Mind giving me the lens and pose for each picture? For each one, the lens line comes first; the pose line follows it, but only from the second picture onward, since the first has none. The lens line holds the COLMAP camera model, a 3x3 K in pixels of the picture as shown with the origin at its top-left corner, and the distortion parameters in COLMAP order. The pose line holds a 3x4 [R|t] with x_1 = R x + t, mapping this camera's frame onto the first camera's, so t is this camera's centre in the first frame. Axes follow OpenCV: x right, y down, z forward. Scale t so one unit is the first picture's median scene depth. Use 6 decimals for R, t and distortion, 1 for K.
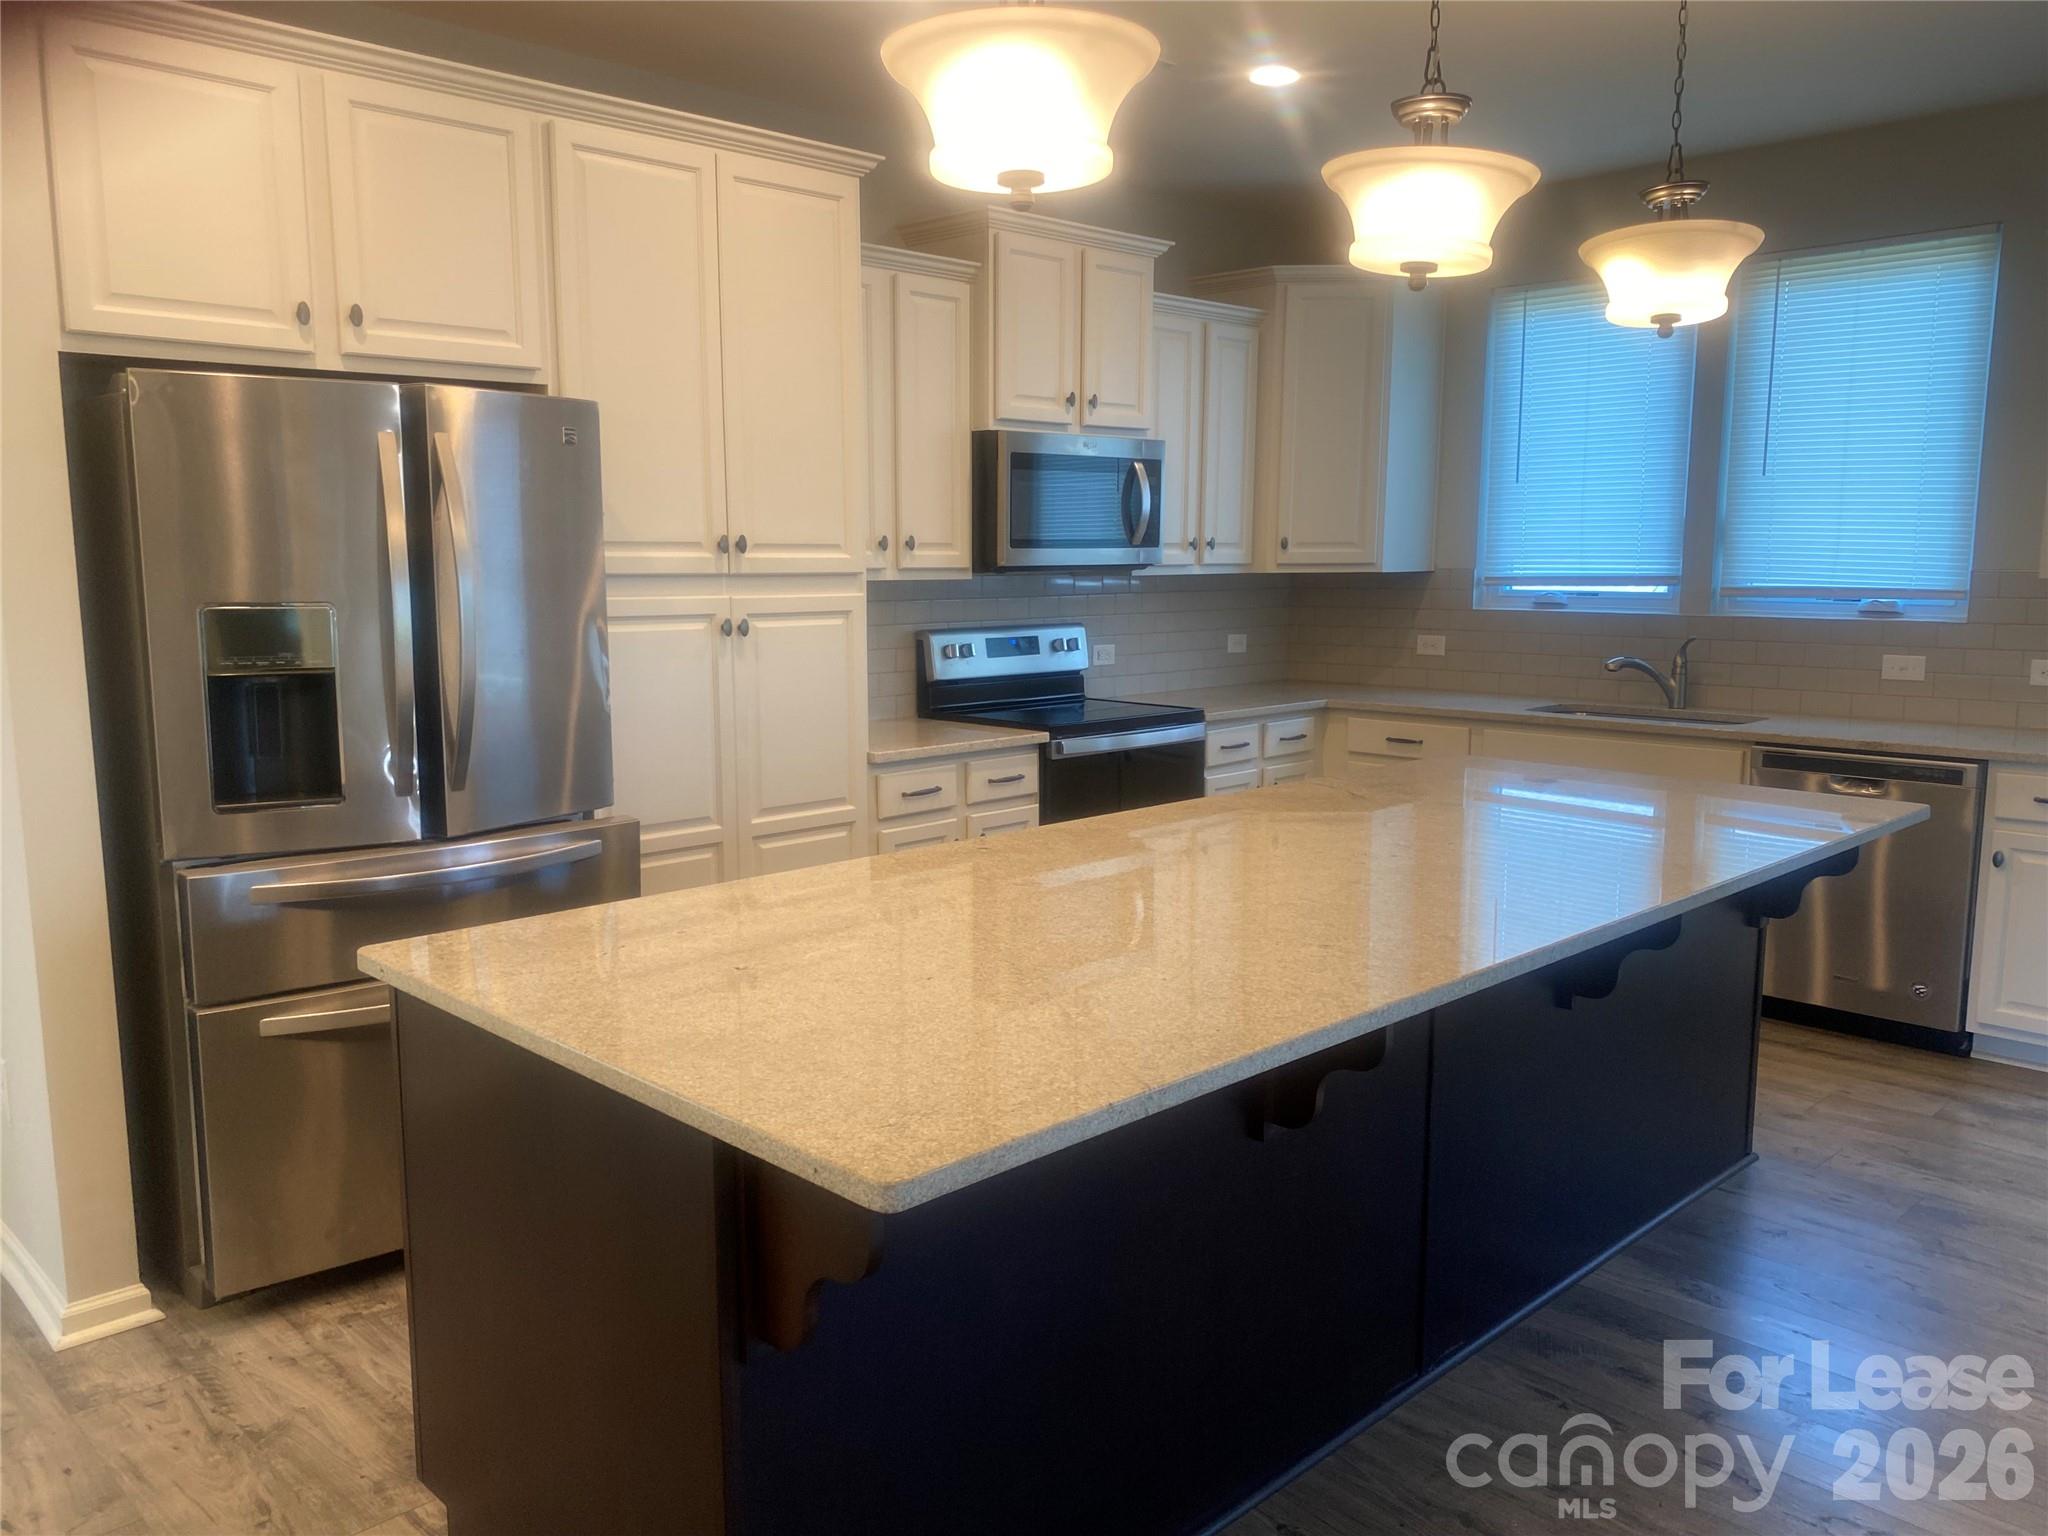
lens RADIAL K [[1541.4, 0, 998.0], [0, 1541.4, 799.9], [0, 0, 1]] dist [0.036720, -0.012656]
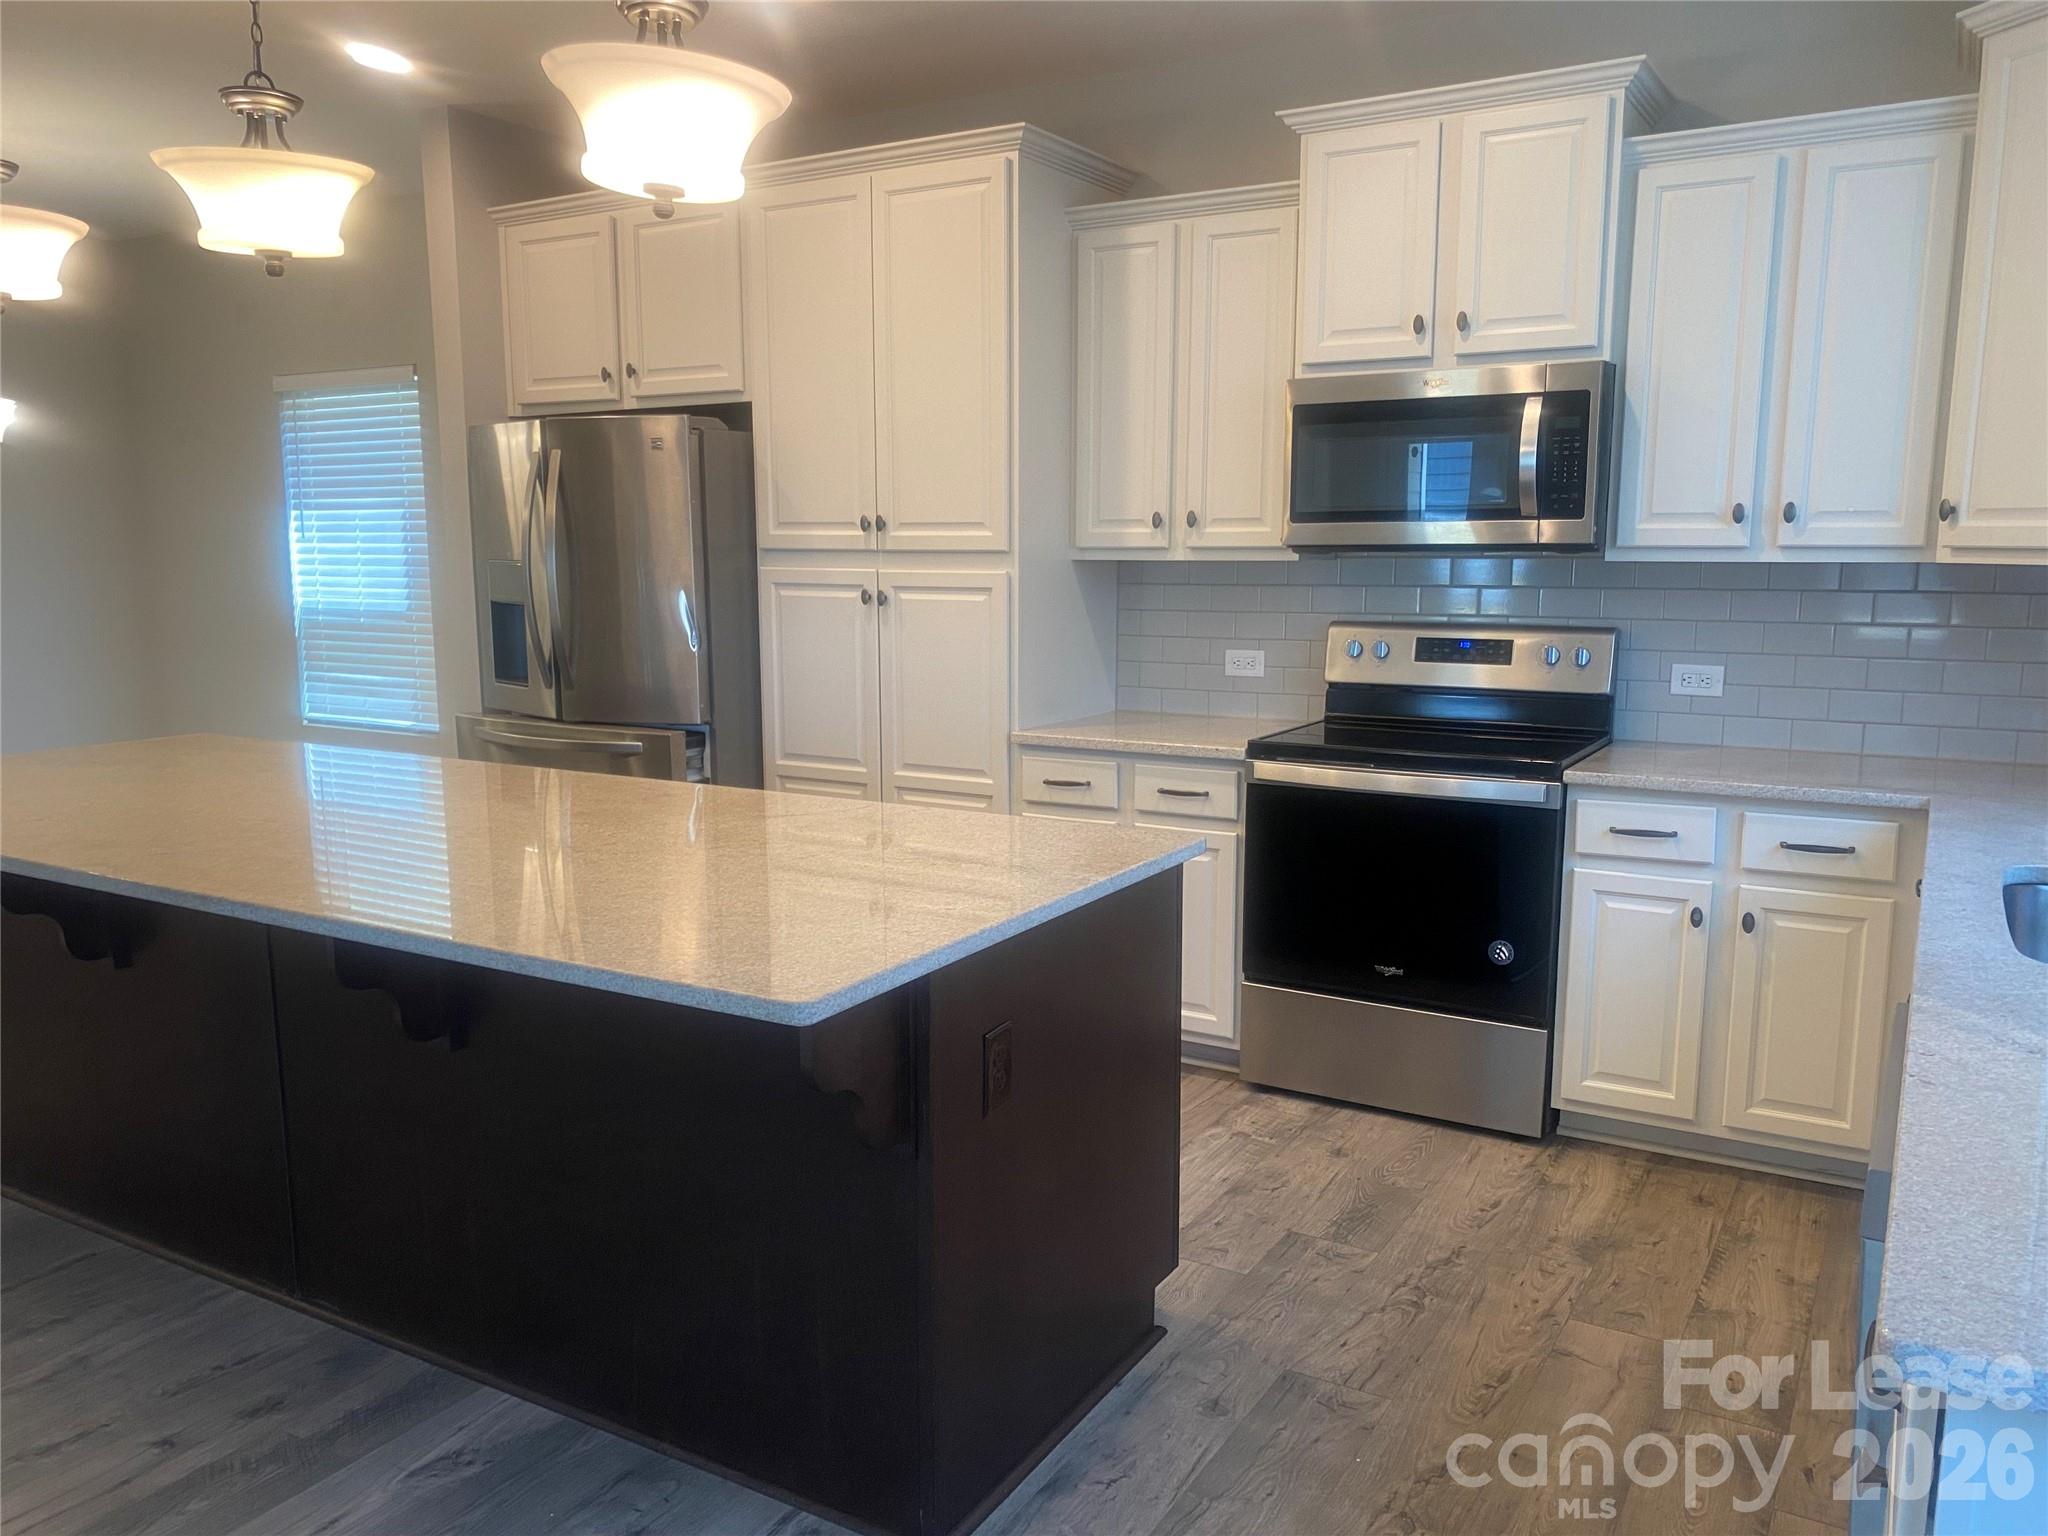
lens RADIAL K [[1541.4, 0, 1007.6], [0, 1541.4, 805.9], [0, 0, 1]] dist [0.036720, -0.012656]
pose [[0.273584, 0.168511, -0.946972, 0.788649], [-0.151899, 0.979748, 0.130460, -0.102920], [0.949778, 0.108153, 0.293640, 0.644547]]
